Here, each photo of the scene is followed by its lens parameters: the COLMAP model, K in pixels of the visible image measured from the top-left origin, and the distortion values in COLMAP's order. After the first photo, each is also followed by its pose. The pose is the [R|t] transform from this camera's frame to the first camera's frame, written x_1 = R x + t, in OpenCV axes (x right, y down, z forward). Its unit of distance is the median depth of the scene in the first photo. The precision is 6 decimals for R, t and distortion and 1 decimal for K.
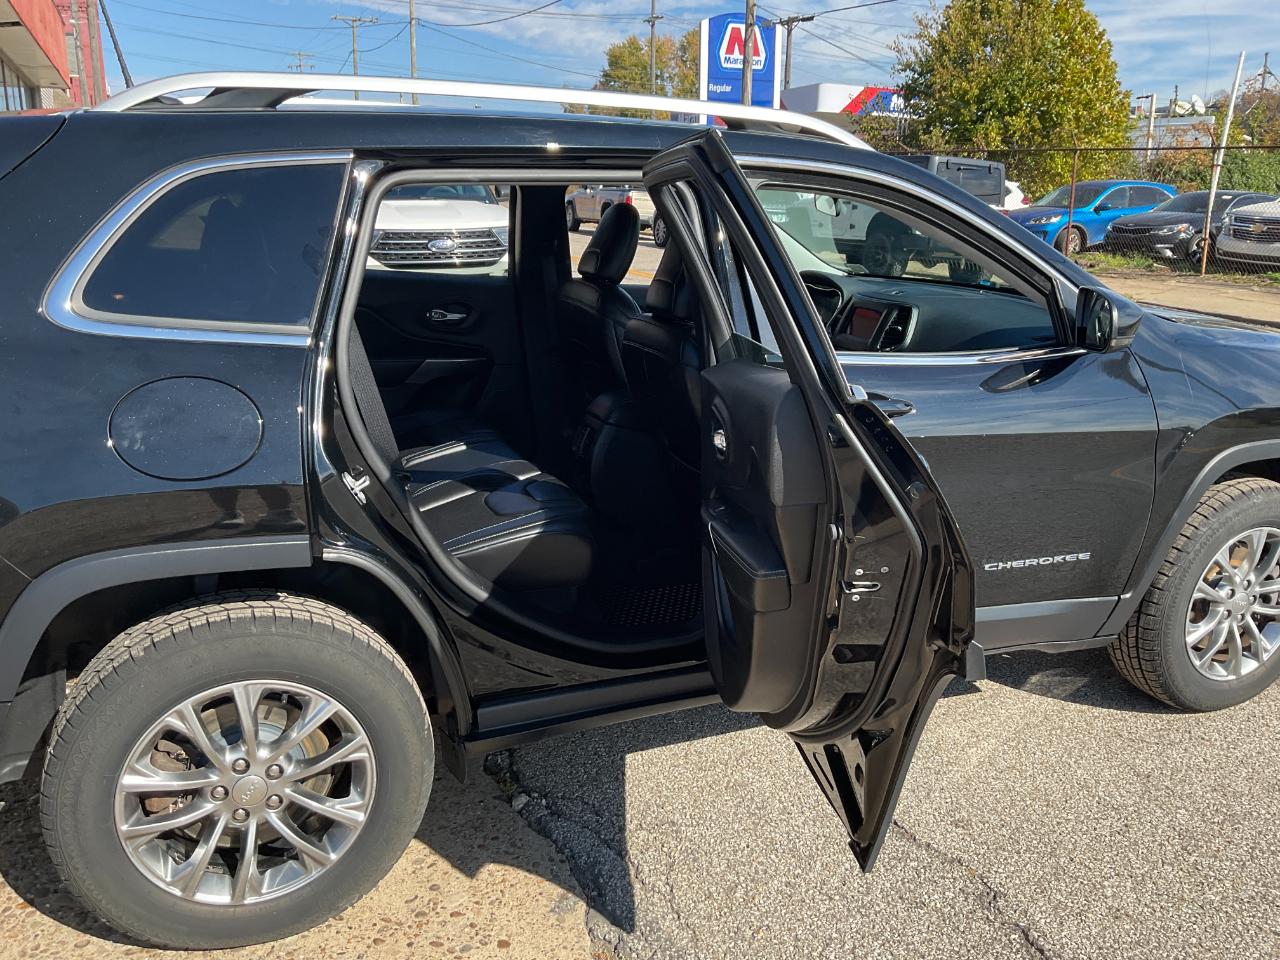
lens RADIAL K [[1070.6, 0, 640.0], [0, 1070.6, 480.0], [0, 0, 1]] dist [0.035887, -0.073367]
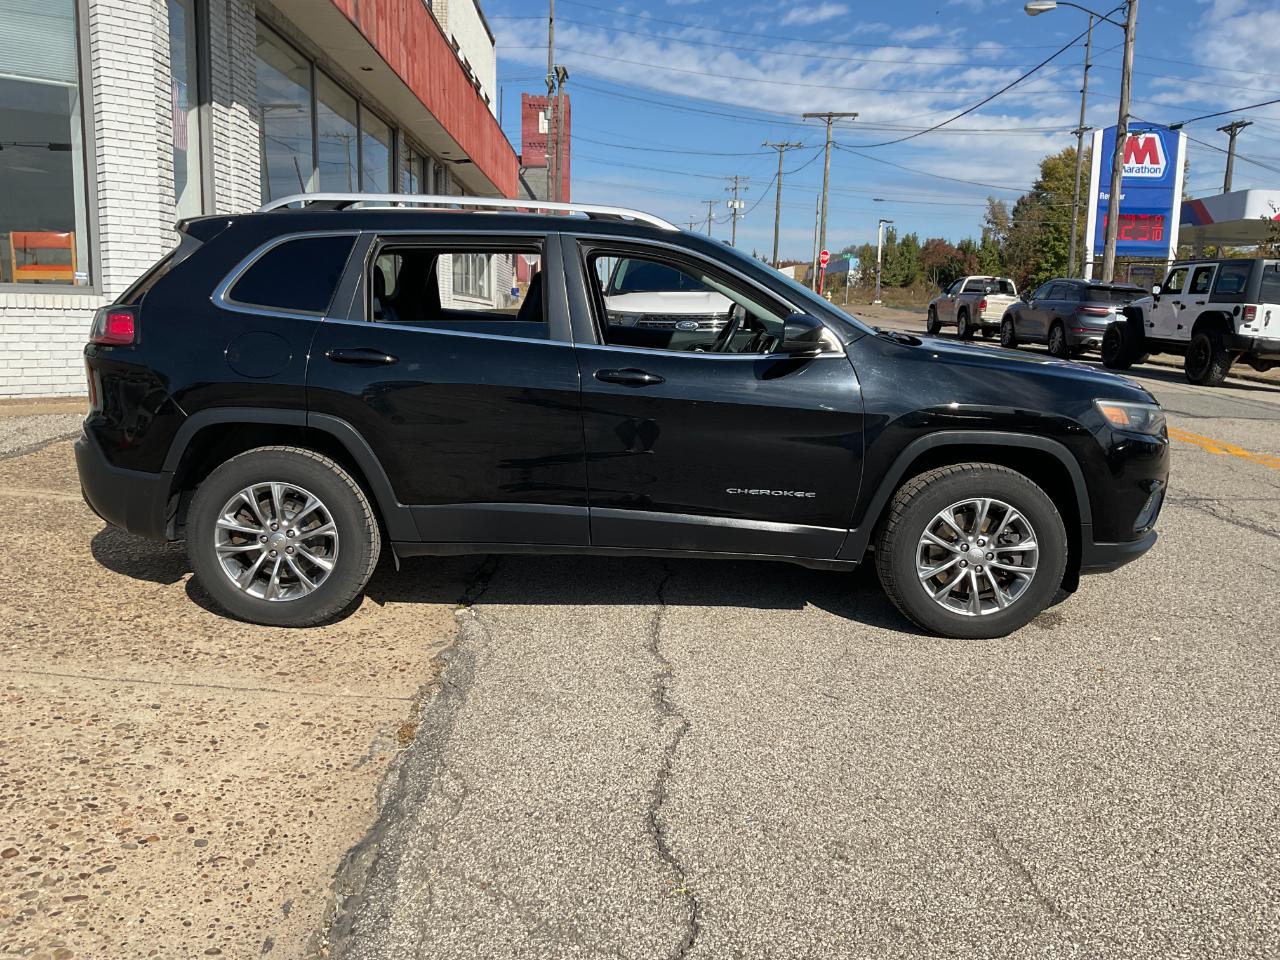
lens RADIAL K [[1070.6, 0, 640.0], [0, 1070.6, 480.0], [0, 0, 1]] dist [0.035887, -0.073367]
pose [[0.924180, 0.073376, -0.374844, 0.110799], [-0.109992, 0.990929, -0.077212, 0.028268], [0.365778, 0.112588, 0.923867, -0.068128]]
